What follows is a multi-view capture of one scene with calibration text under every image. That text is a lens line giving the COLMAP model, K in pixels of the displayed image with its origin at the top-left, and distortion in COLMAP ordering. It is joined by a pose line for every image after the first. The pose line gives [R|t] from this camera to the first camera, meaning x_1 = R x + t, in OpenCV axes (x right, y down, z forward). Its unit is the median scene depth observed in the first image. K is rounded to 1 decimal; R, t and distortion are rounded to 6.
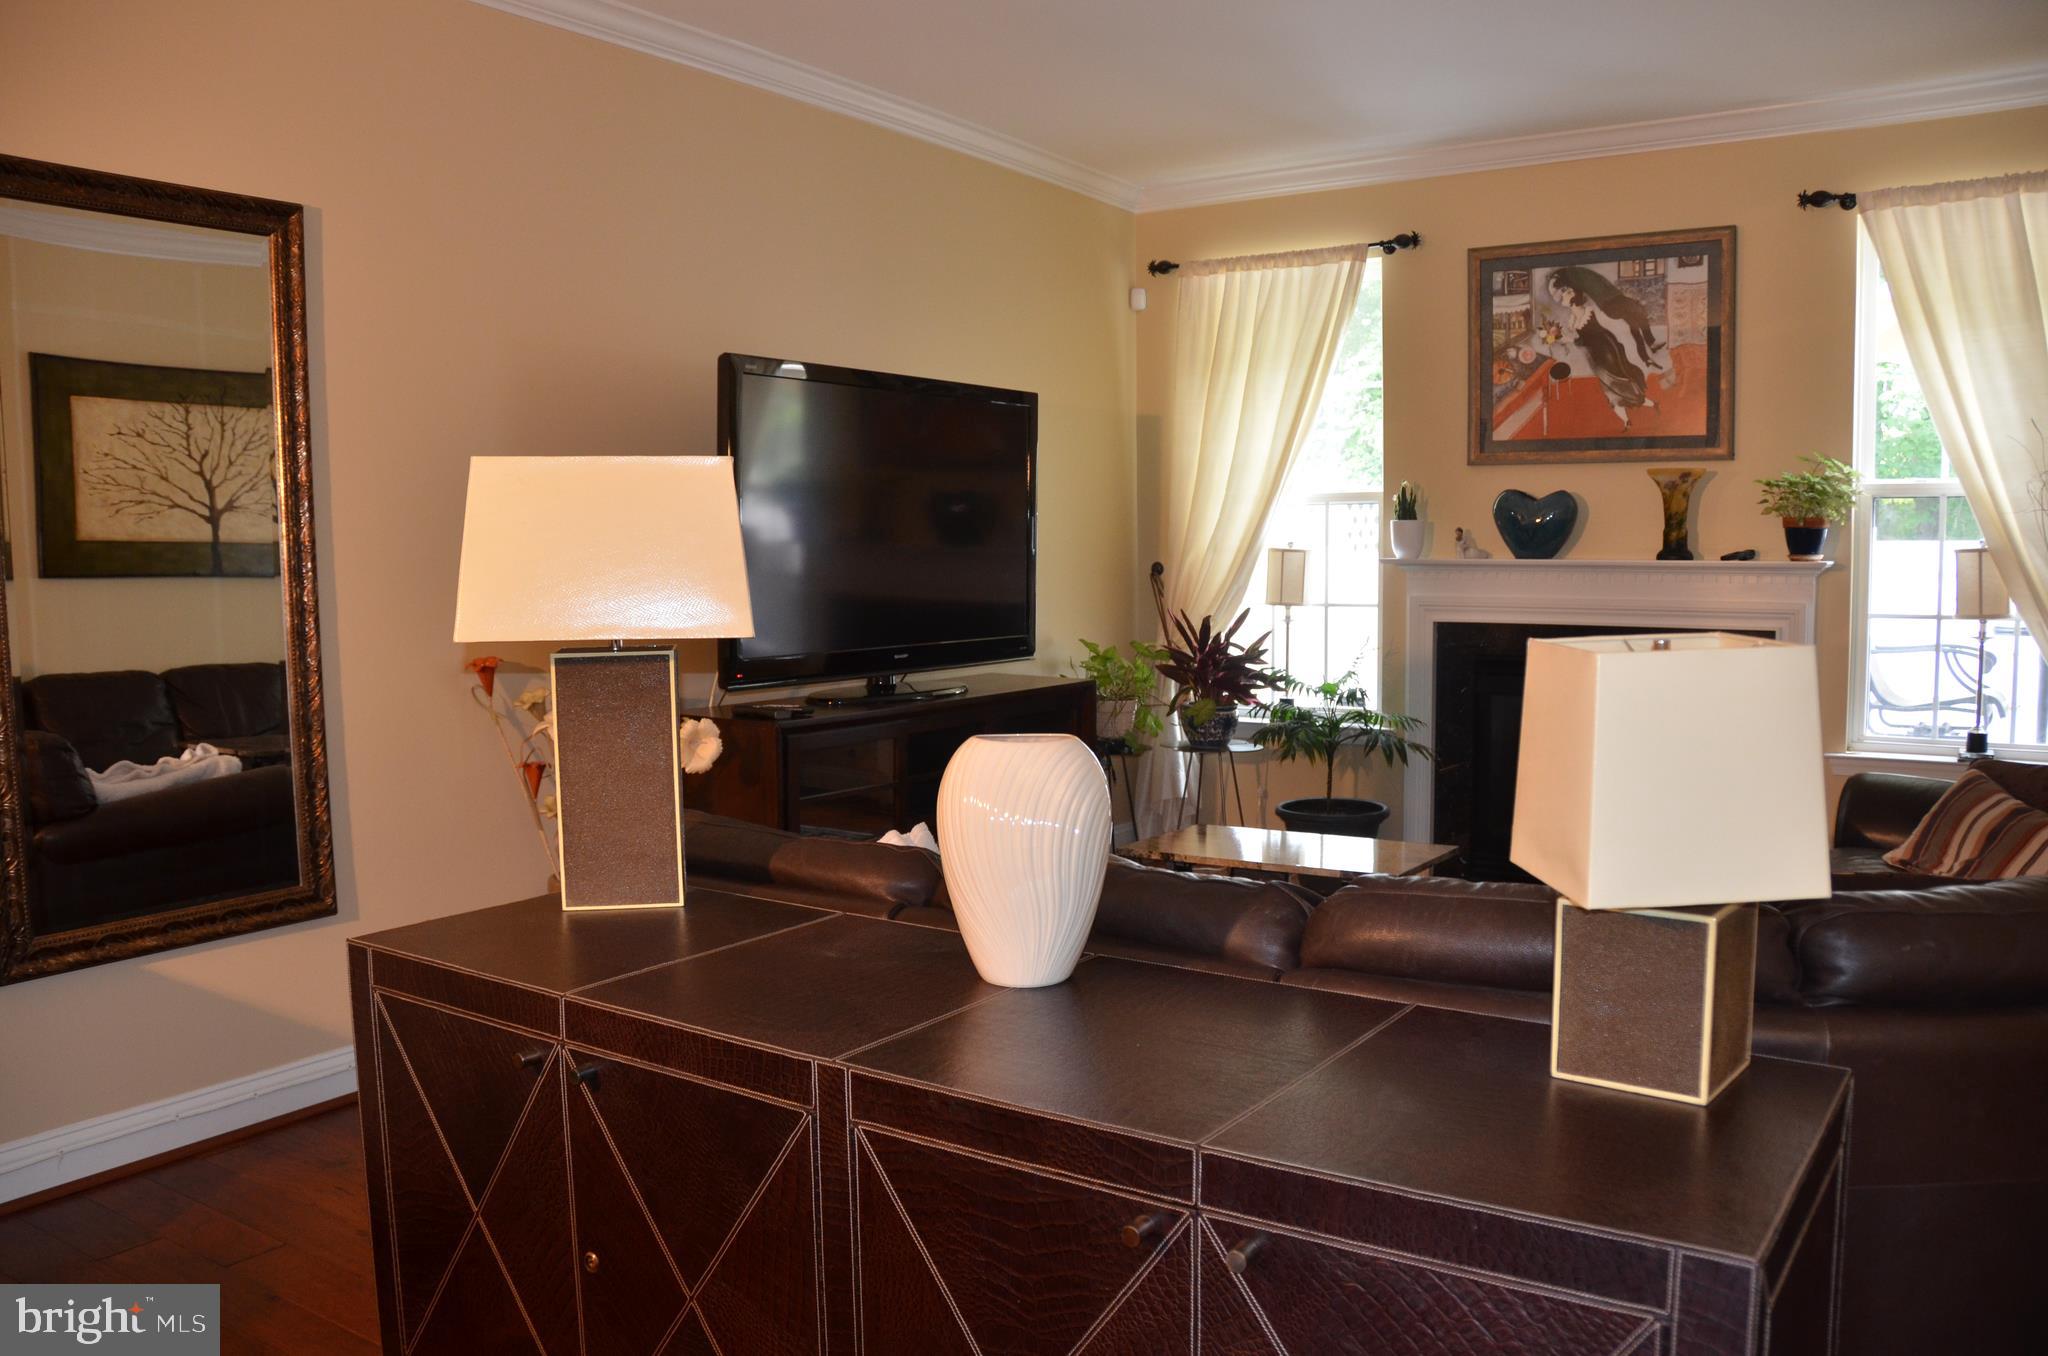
lens RADIAL K [[1616.1, 0, 1008.7], [0, 1616.1, 690.1], [0, 0, 1]] dist [-0.159319, 0.119313]
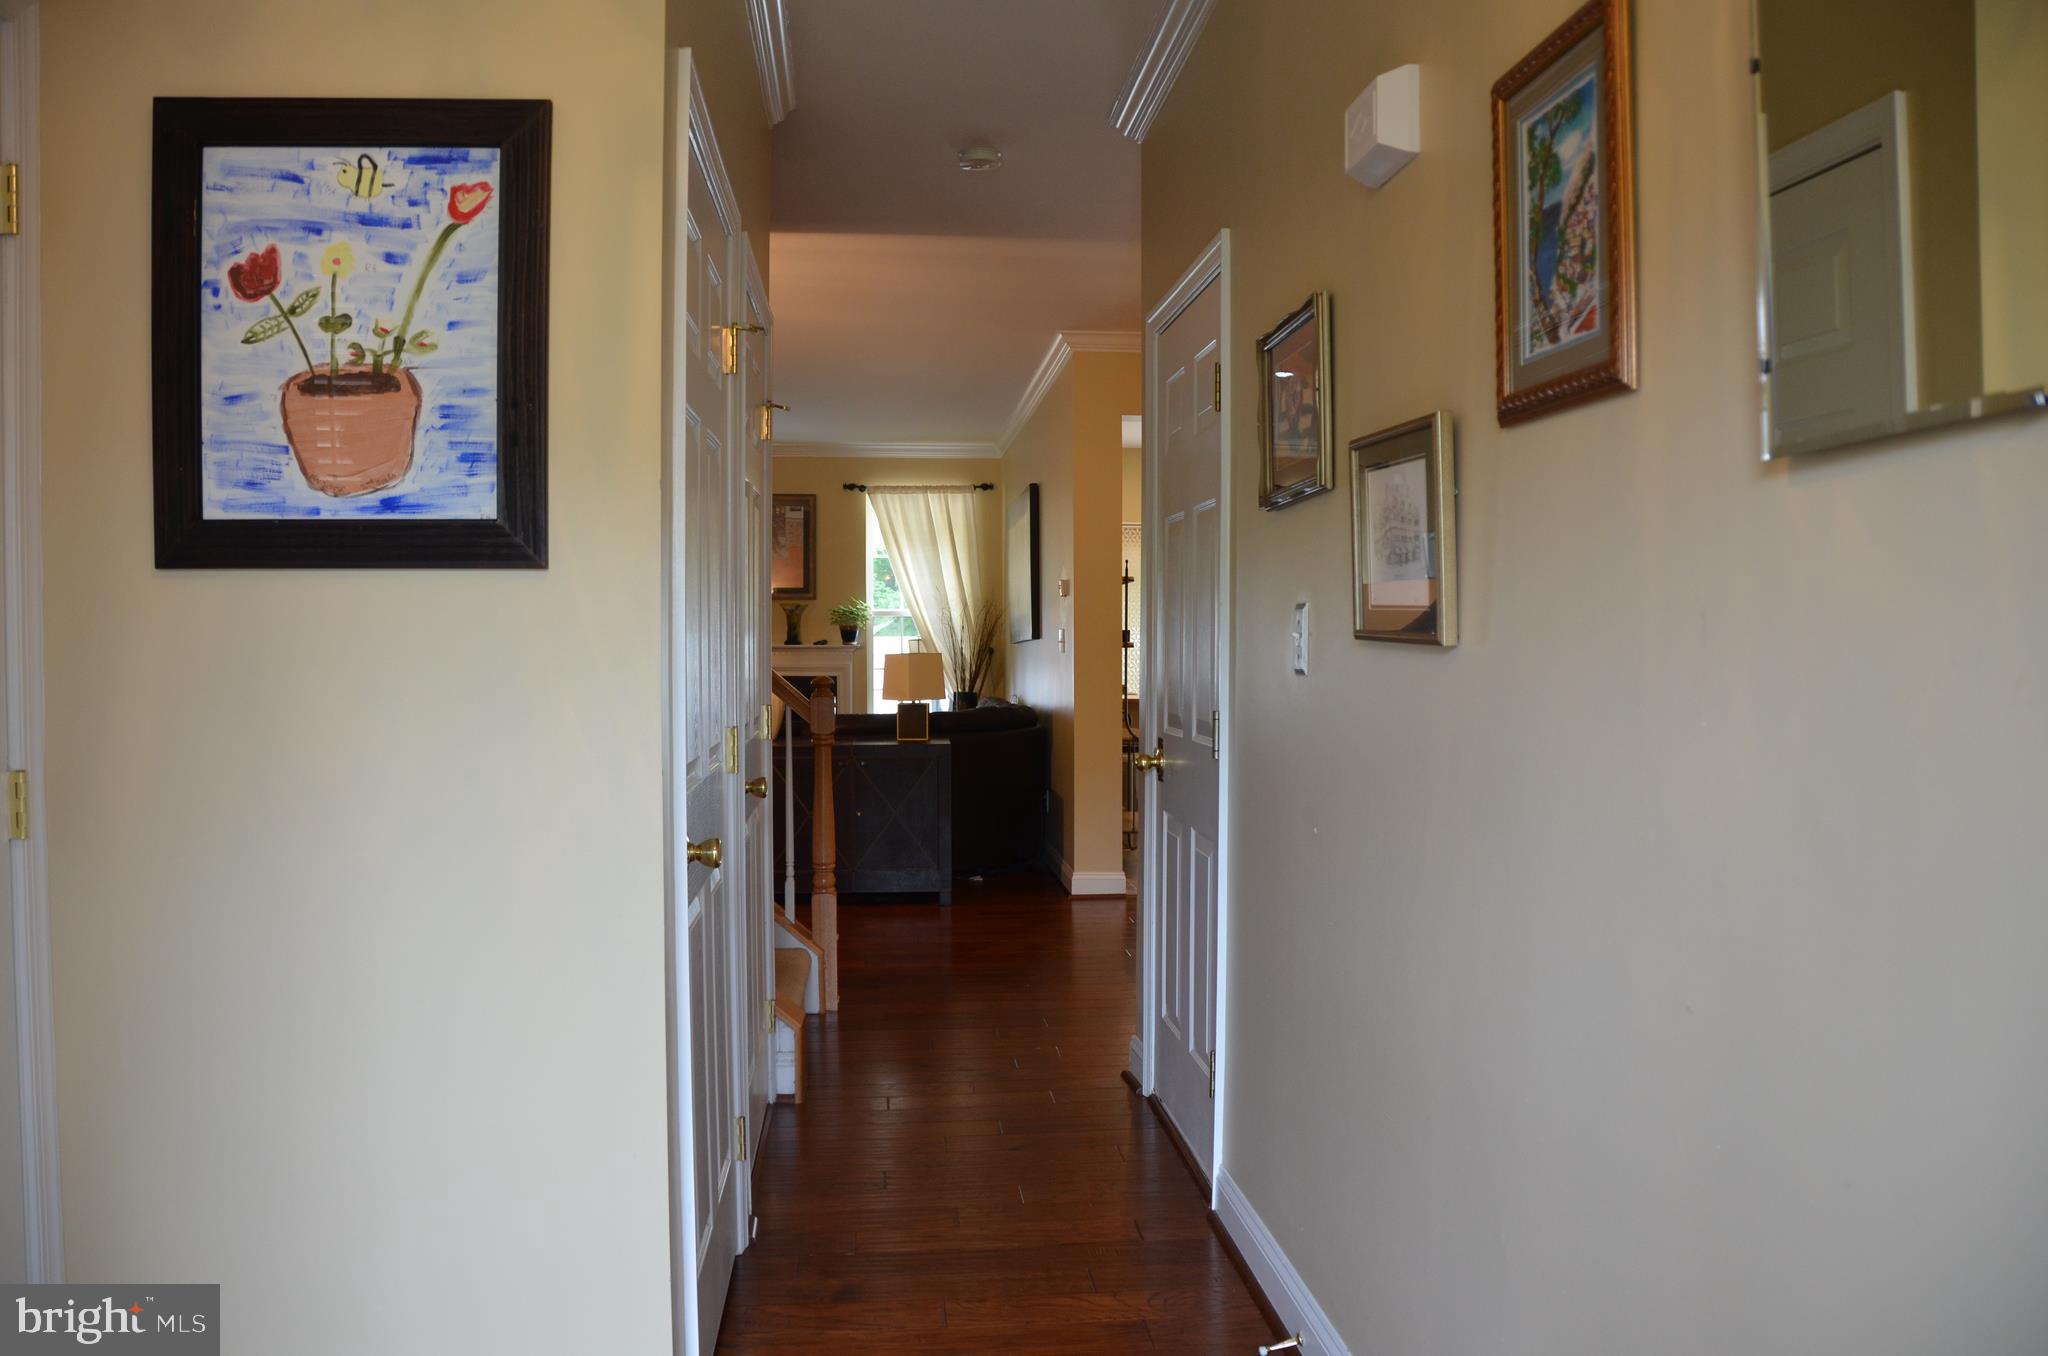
lens RADIAL K [[1616.1, 0, 1019.3], [0, 1616.1, 668.1], [0, 0, 1]] dist [-0.159319, 0.119313]
pose [[0.778768, -0.007910, 0.627262, -0.716978], [0.051760, 0.997321, -0.051685, 0.079261], [-0.625173, 0.072718, 0.777091, -0.909048]]
